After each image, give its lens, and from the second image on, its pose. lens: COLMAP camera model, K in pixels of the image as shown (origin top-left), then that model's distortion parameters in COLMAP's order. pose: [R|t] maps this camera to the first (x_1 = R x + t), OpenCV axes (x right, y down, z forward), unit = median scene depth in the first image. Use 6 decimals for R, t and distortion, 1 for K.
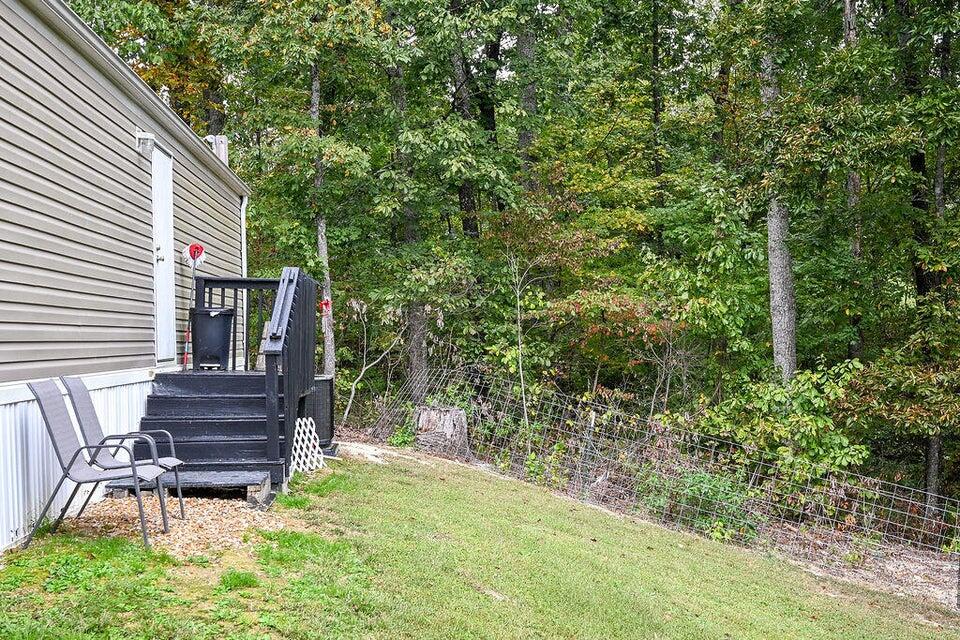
lens RADIAL K [[1230.8, 0, 479.9], [0, 1230.8, 320.5], [0, 0, 1]] dist [-0.022526, 0.000000]
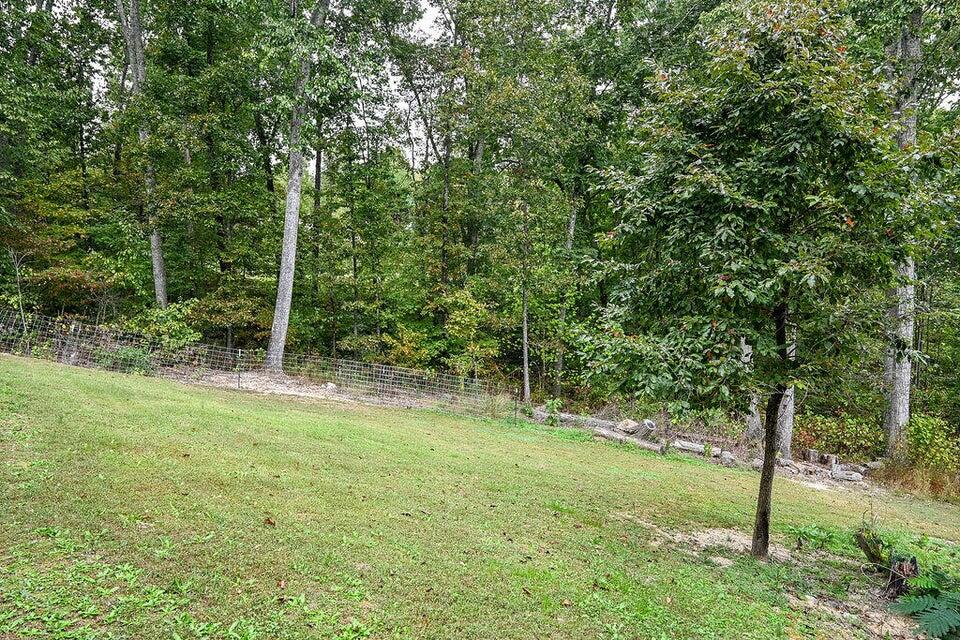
lens RADIAL K [[582.2, 0, 479.8], [0, 582.2, 320.9], [0, 0, 1]] dist [-0.001283, -0.001178]
pose [[0.727672, -0.051887, 0.683960, -0.075642], [-0.004426, 0.996759, 0.080327, -0.017900], [-0.685911, -0.061479, 0.725084, -0.228833]]
